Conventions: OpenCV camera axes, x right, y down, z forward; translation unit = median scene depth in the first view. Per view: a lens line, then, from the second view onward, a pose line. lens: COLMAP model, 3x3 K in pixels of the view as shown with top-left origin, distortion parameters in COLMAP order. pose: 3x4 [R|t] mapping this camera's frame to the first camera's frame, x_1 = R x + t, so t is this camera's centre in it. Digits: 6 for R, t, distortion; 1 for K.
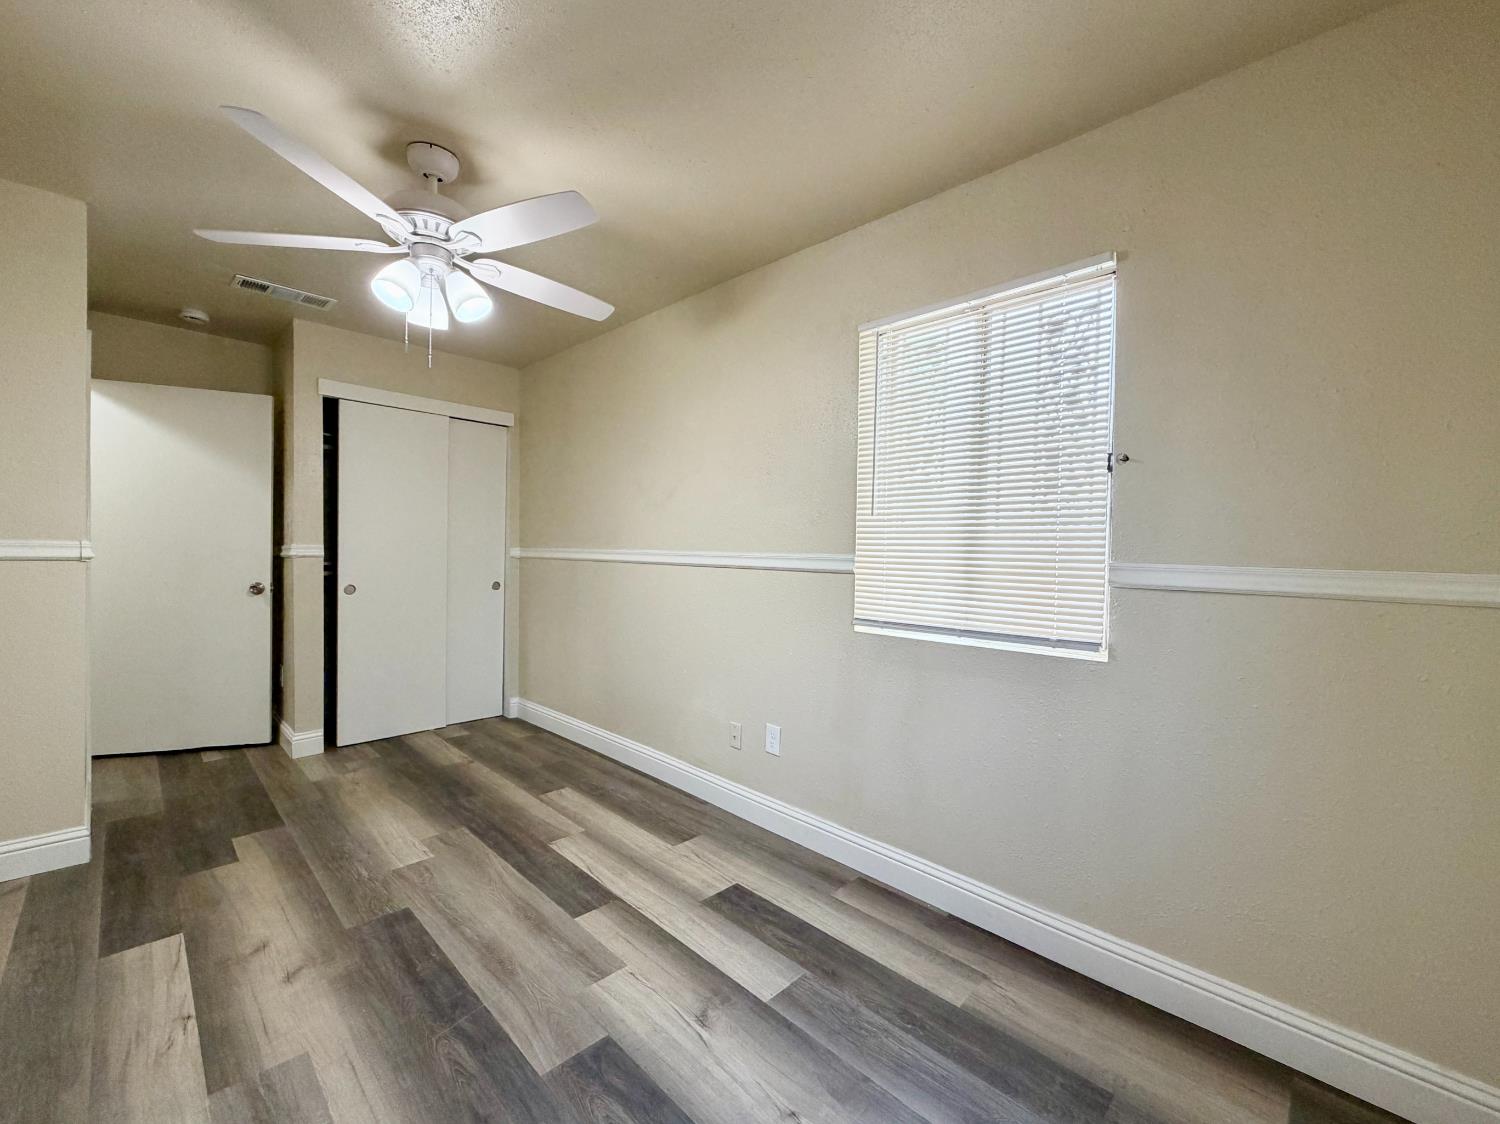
lens RADIAL K [[615.6, 0, 747.2], [0, 615.6, 563.8], [0, 0, 1]] dist [0.000140, -0.000438]
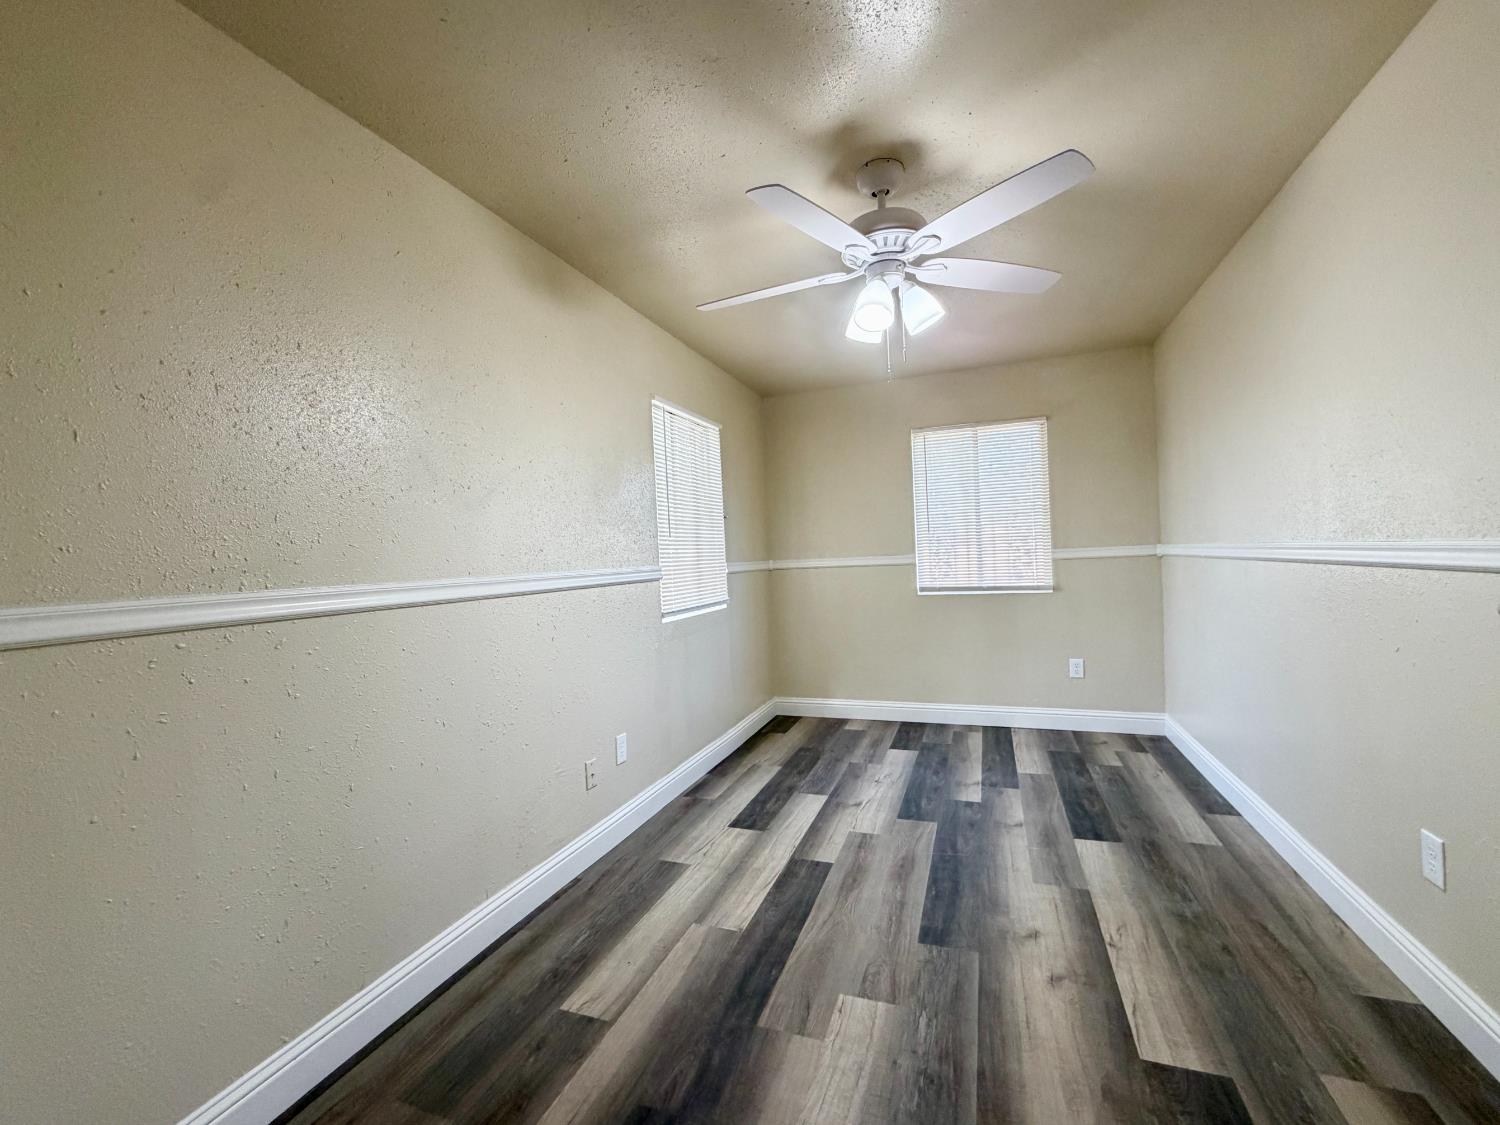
lens RADIAL K [[615.6, 0, 747.2], [0, 615.6, 564.3], [0, 0, 1]] dist [0.000140, -0.000438]
pose [[-0.396407, -0.013891, 0.917970, -1.309486], [0.054687, 0.997753, 0.038714, -0.069888], [-0.916445, 0.065548, -0.394756, 1.580851]]
